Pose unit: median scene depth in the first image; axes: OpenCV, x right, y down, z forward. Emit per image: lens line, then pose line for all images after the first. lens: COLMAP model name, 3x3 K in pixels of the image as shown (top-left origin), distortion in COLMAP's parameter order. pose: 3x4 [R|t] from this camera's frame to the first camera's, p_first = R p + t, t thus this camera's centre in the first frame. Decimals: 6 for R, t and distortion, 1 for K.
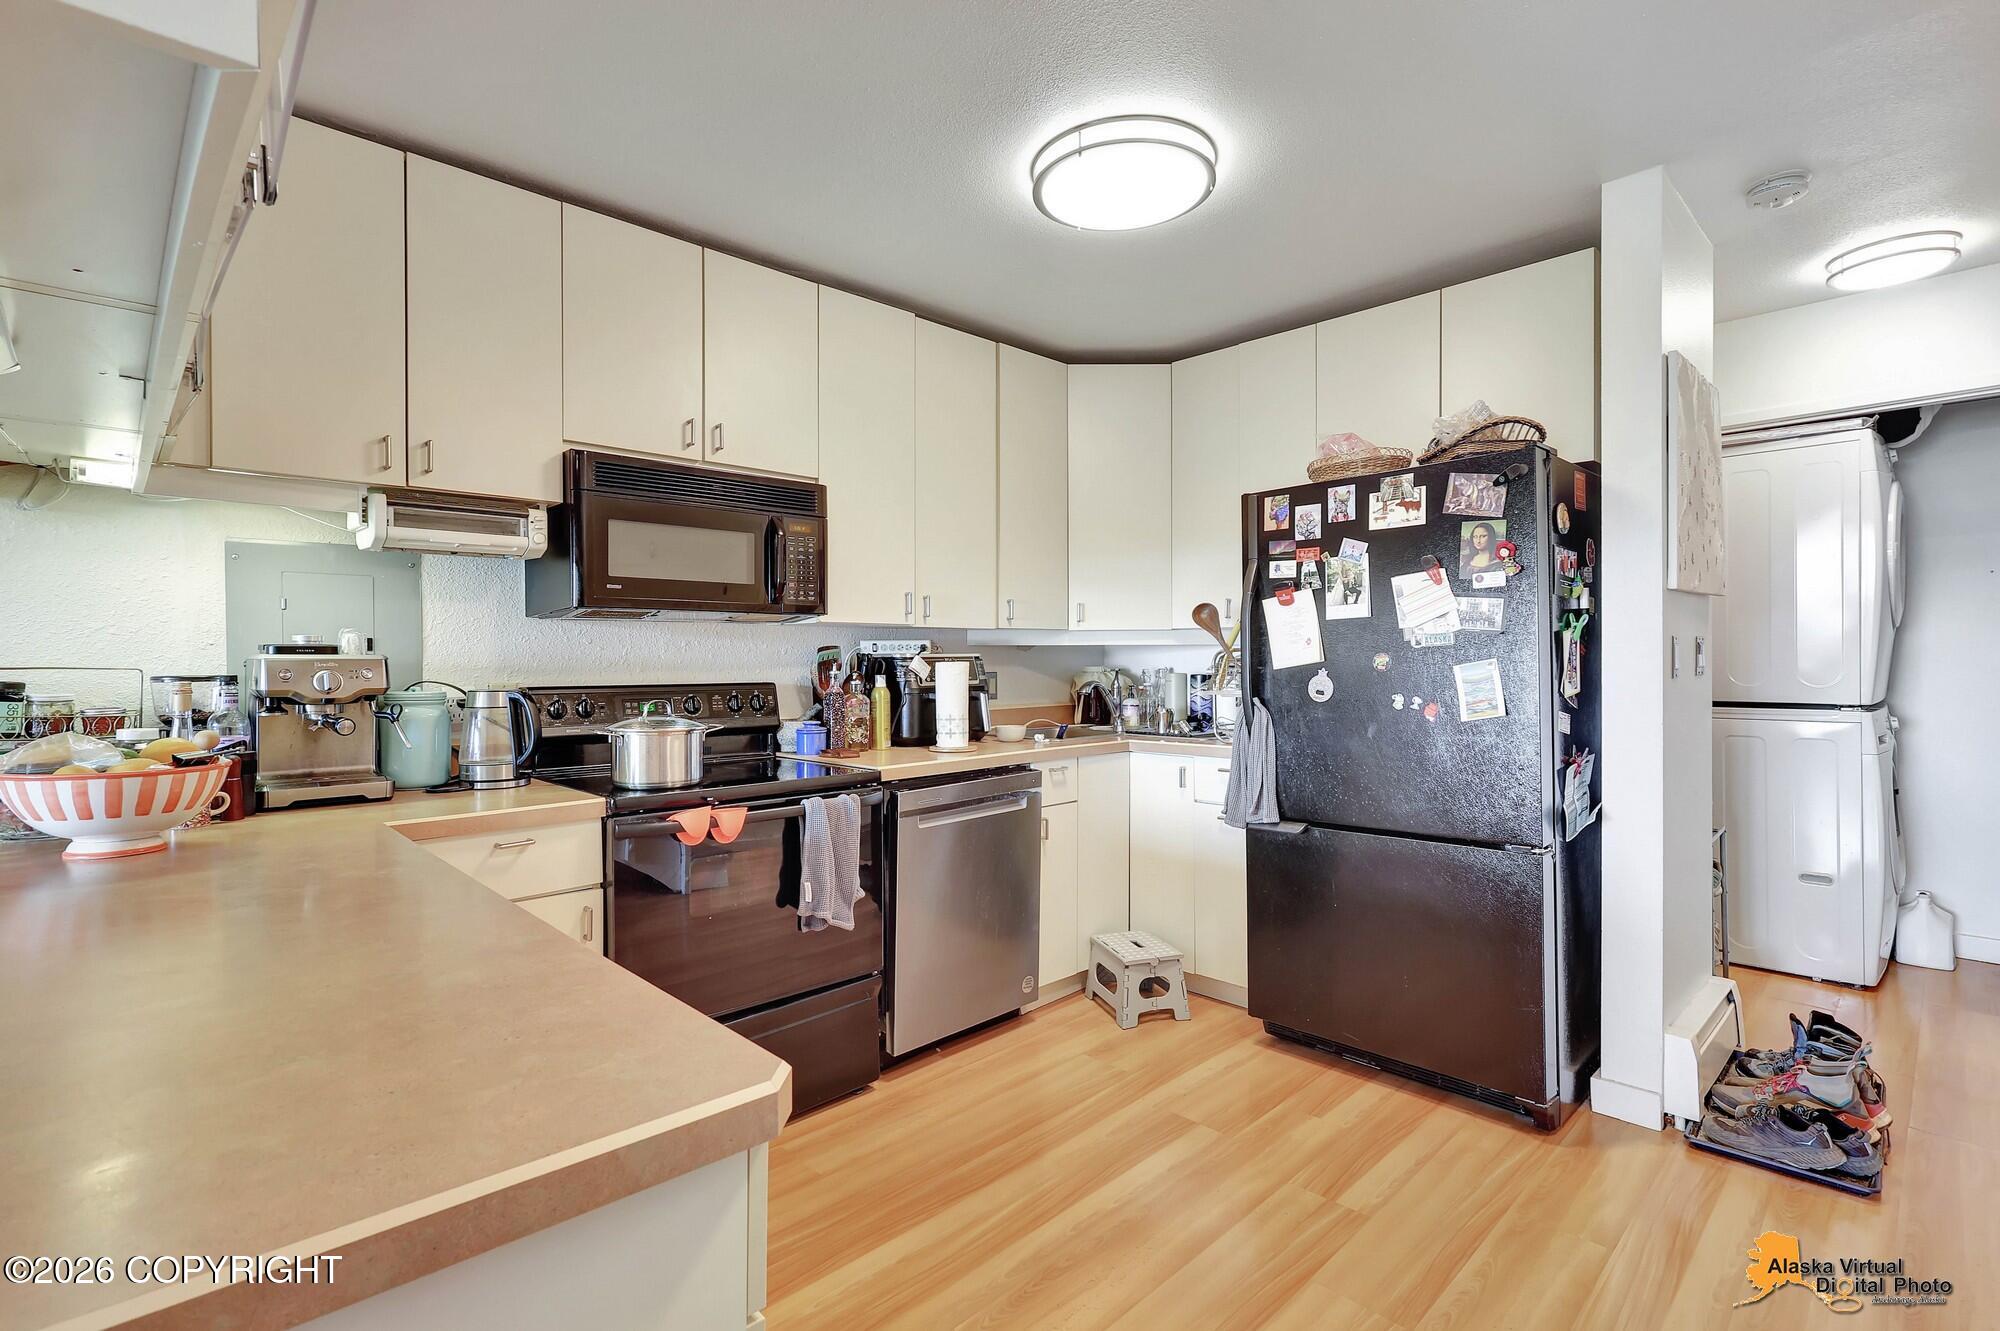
lens RADIAL K [[924.4, 0, 998.3], [0, 924.4, 661.6], [0, 0, 1]] dist [0.000981, 0.000402]
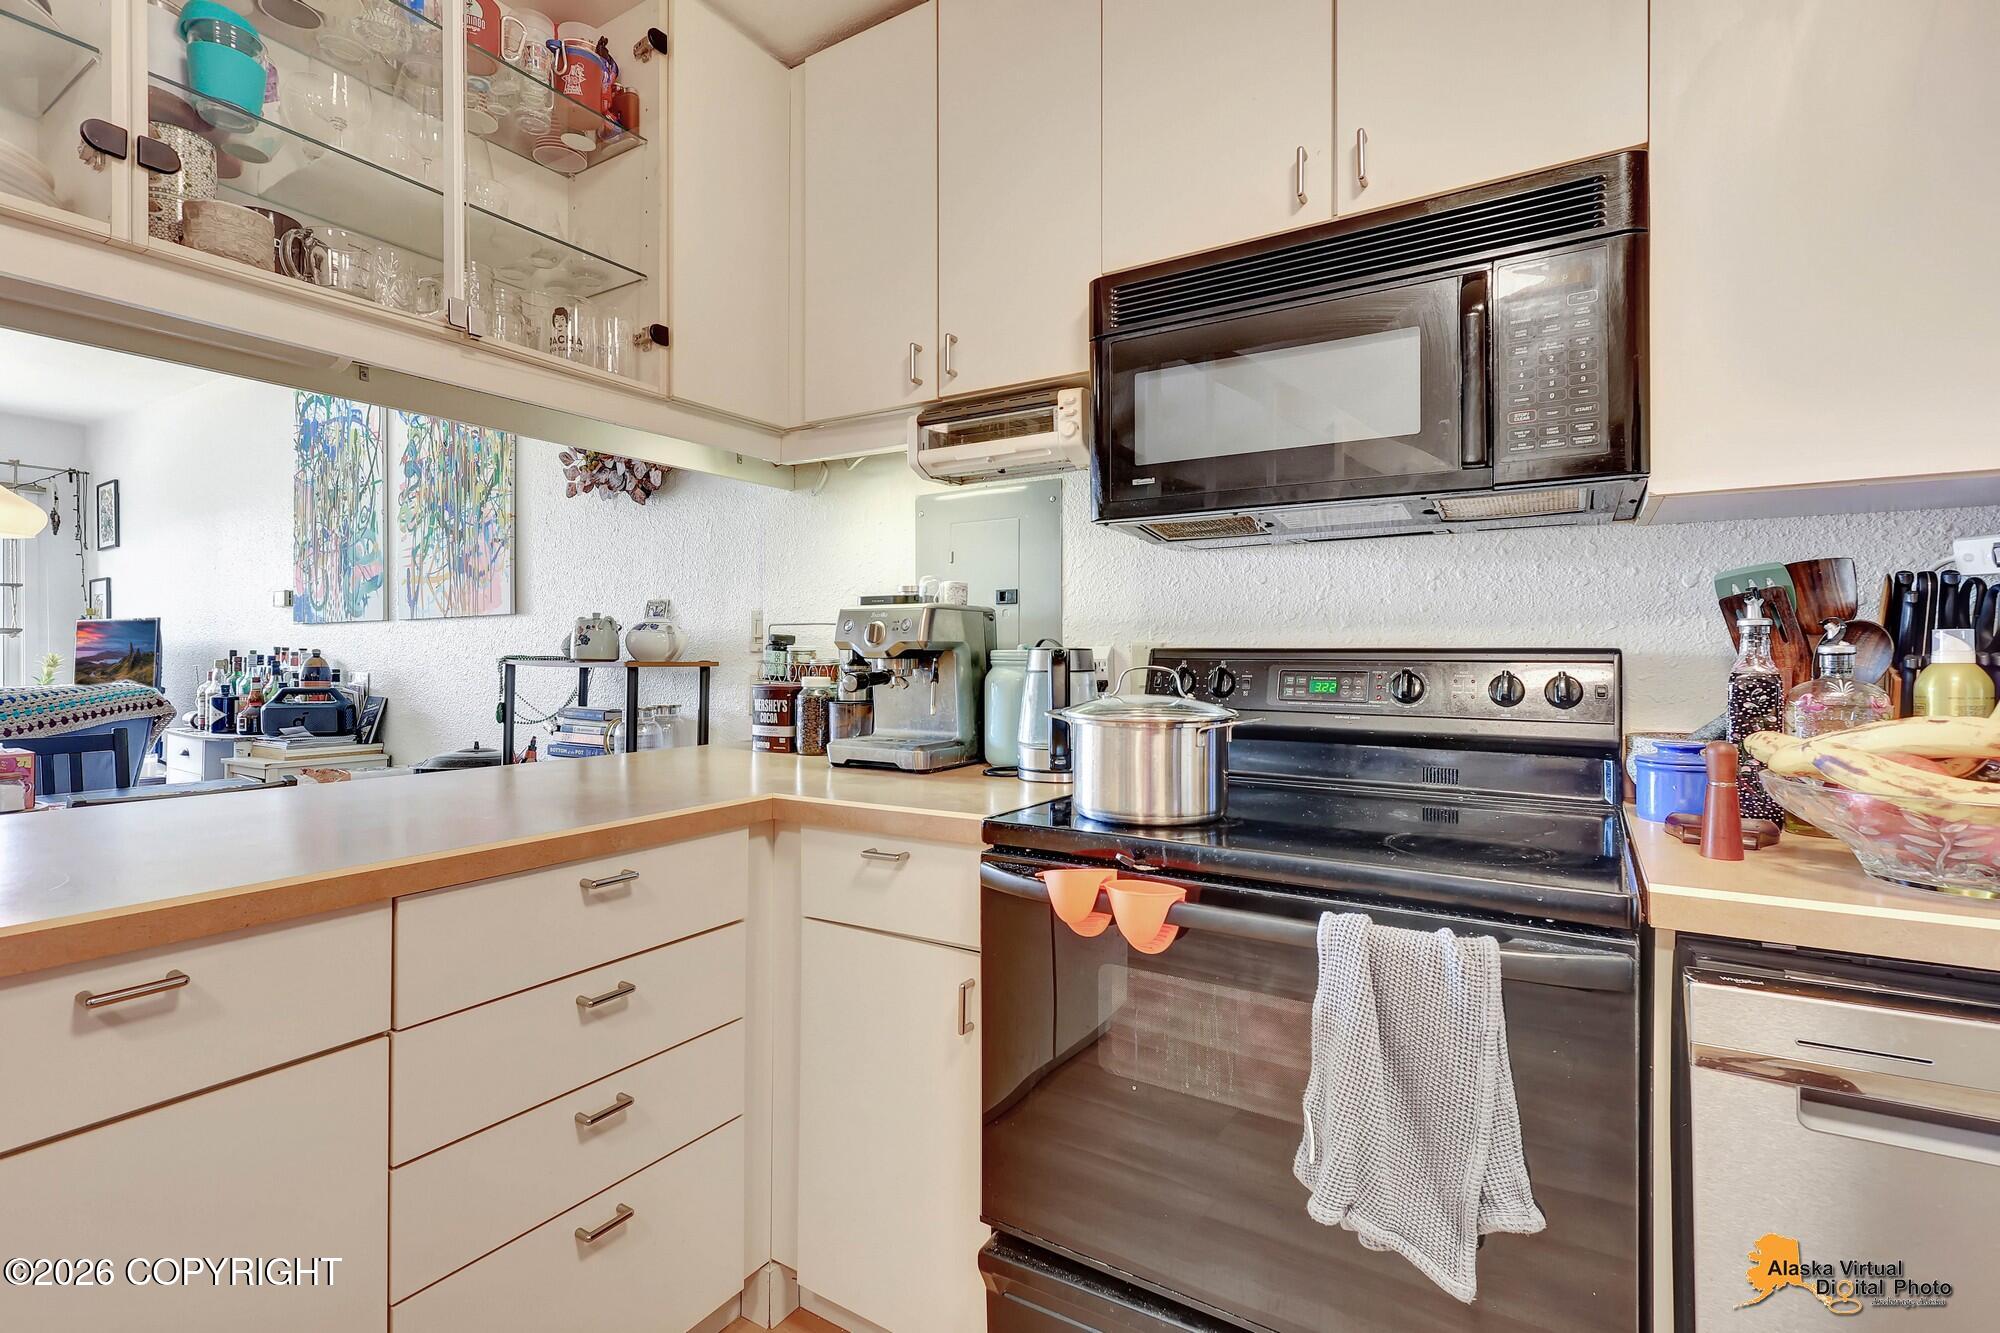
lens RADIAL K [[931.6, 0, 995.4], [0, 931.6, 650.4], [0, 0, 1]] dist [0.001399, -0.000072]
pose [[0.239505, 0.001116, -0.970894, 0.137392], [-0.004484, 0.999990, 0.000044, 0.026555], [0.970885, 0.004343, 0.239508, 0.633559]]
